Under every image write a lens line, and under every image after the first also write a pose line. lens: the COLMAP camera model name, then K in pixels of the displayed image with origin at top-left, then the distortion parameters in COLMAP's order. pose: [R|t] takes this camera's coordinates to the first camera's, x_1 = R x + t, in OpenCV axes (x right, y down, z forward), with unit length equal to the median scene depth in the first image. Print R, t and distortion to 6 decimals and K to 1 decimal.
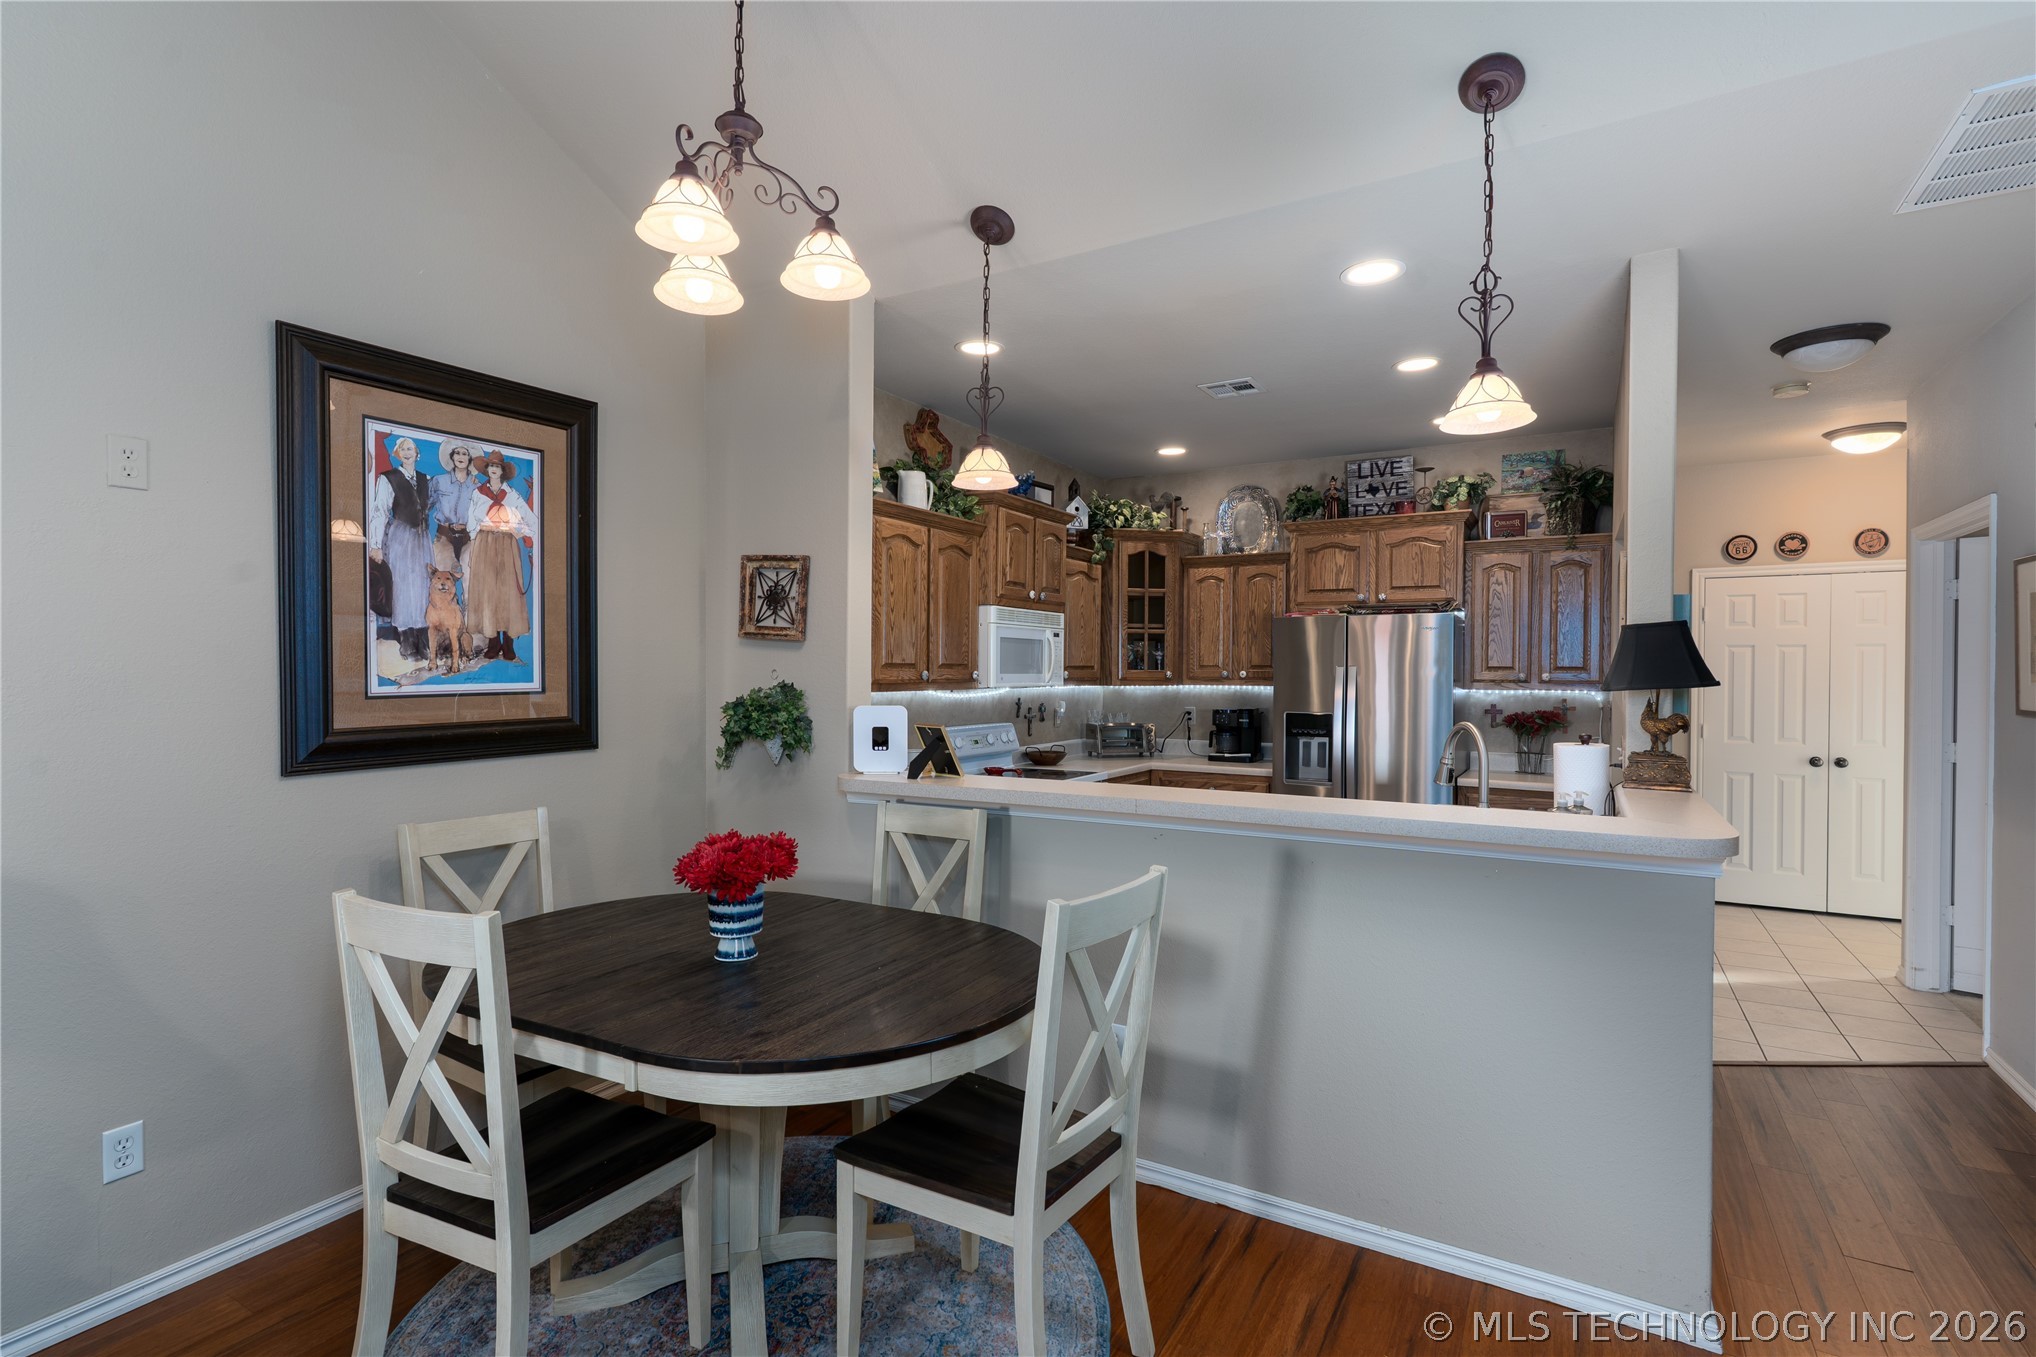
lens RADIAL K [[981.1, 0, 1008.3], [0, 981.1, 659.6], [0, 0, 1]] dist [0.003123, 0.000624]
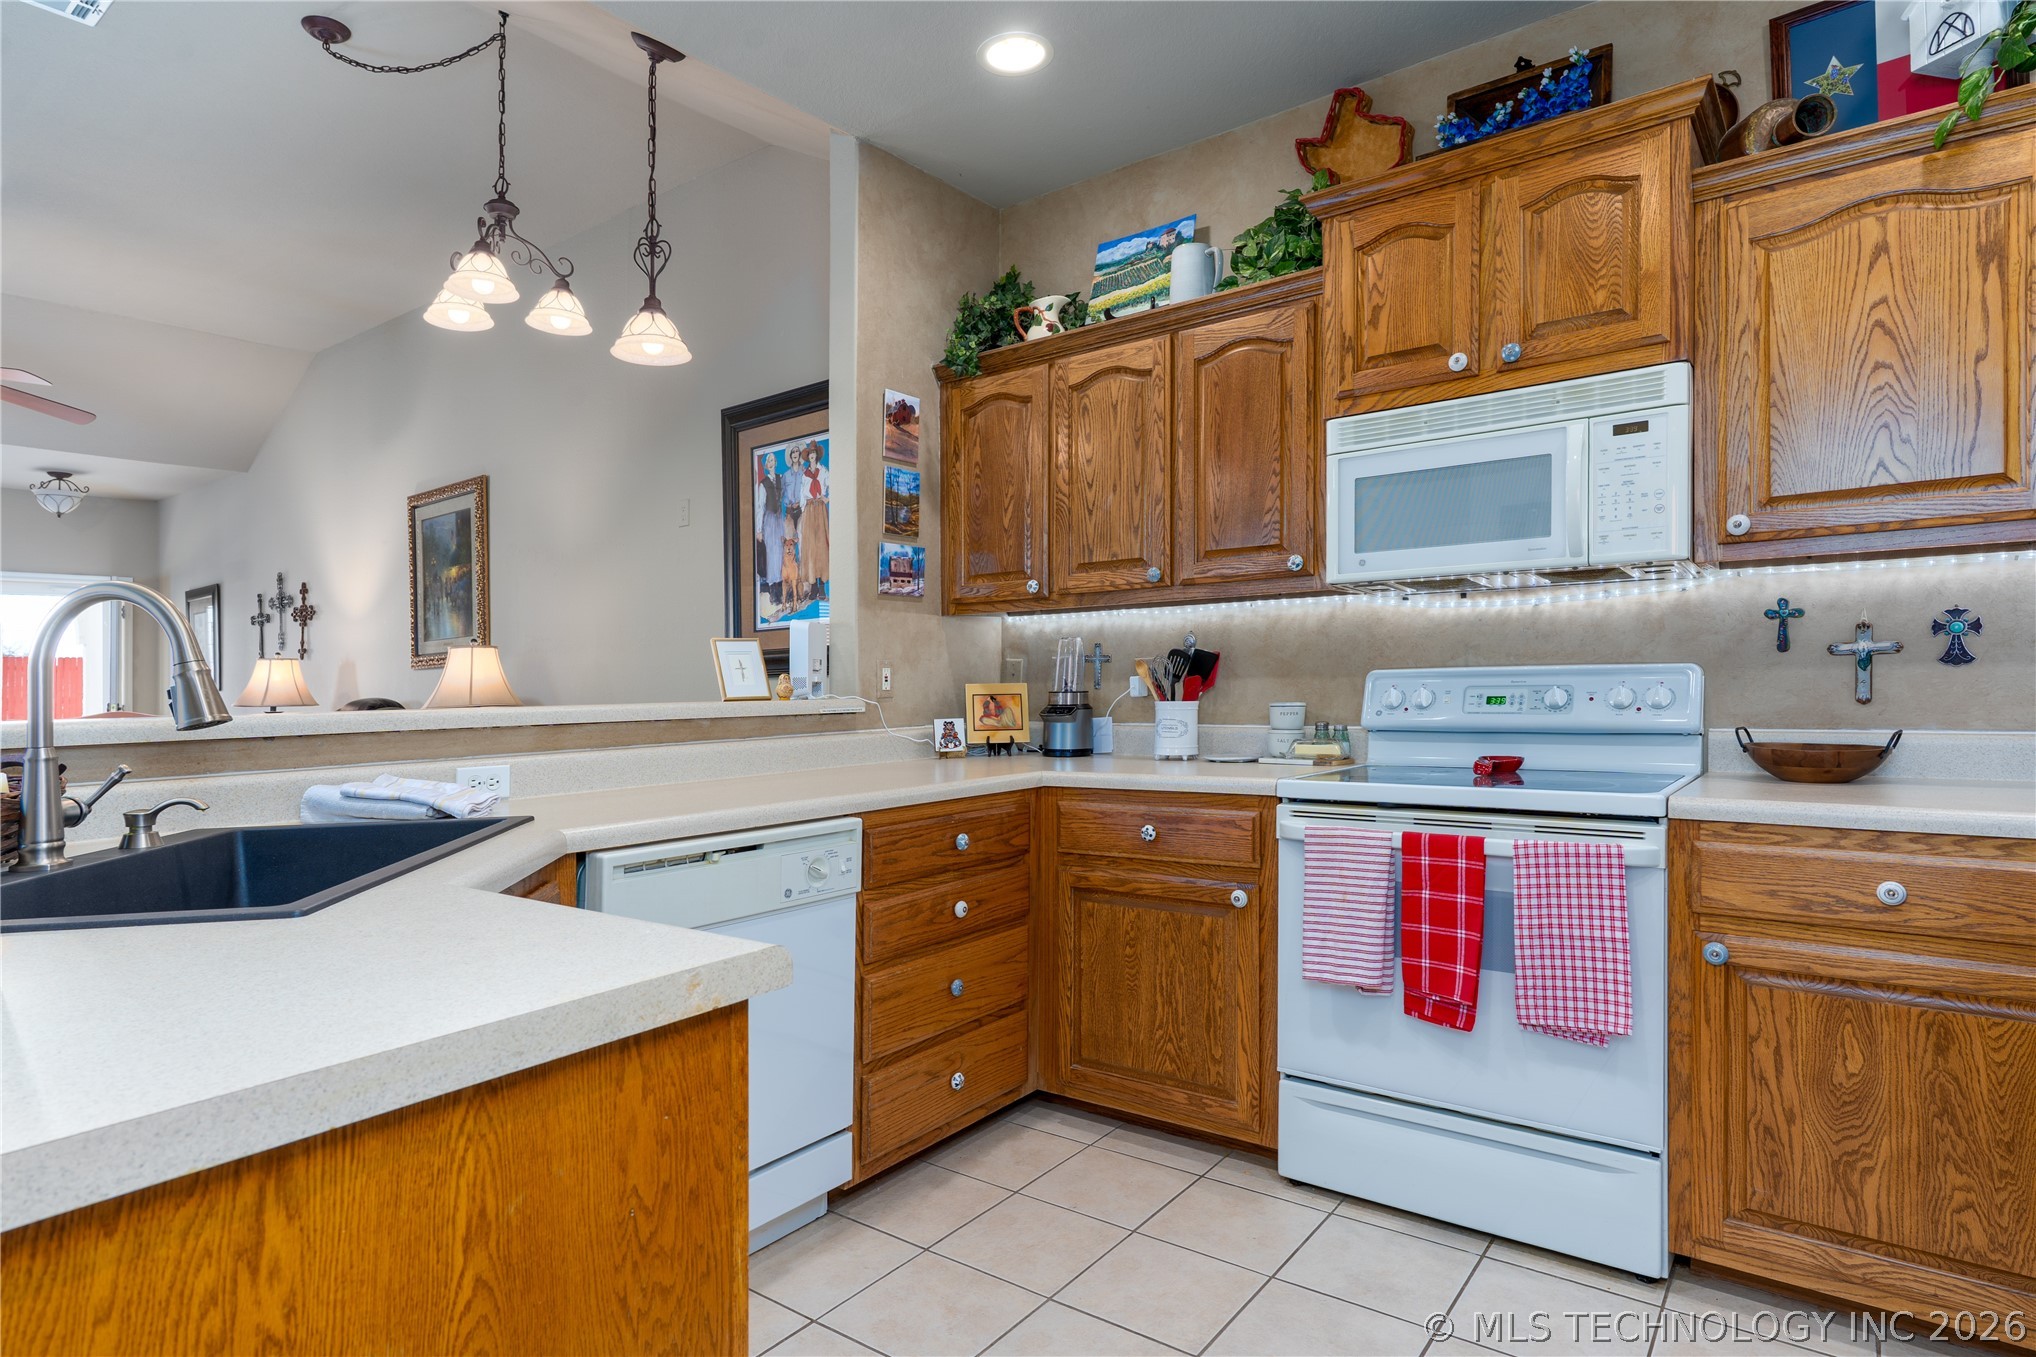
lens RADIAL K [[1089.0, 0, 1018.6], [0, 1089.0, 644.9], [0, 0, 1]] dist [-0.000021, -0.000058]
pose [[-0.113596, -0.033984, -0.992946, 0.877698], [0.029507, 0.998859, -0.037562, 0.121411], [0.993089, -0.033566, -0.112463, 1.431350]]
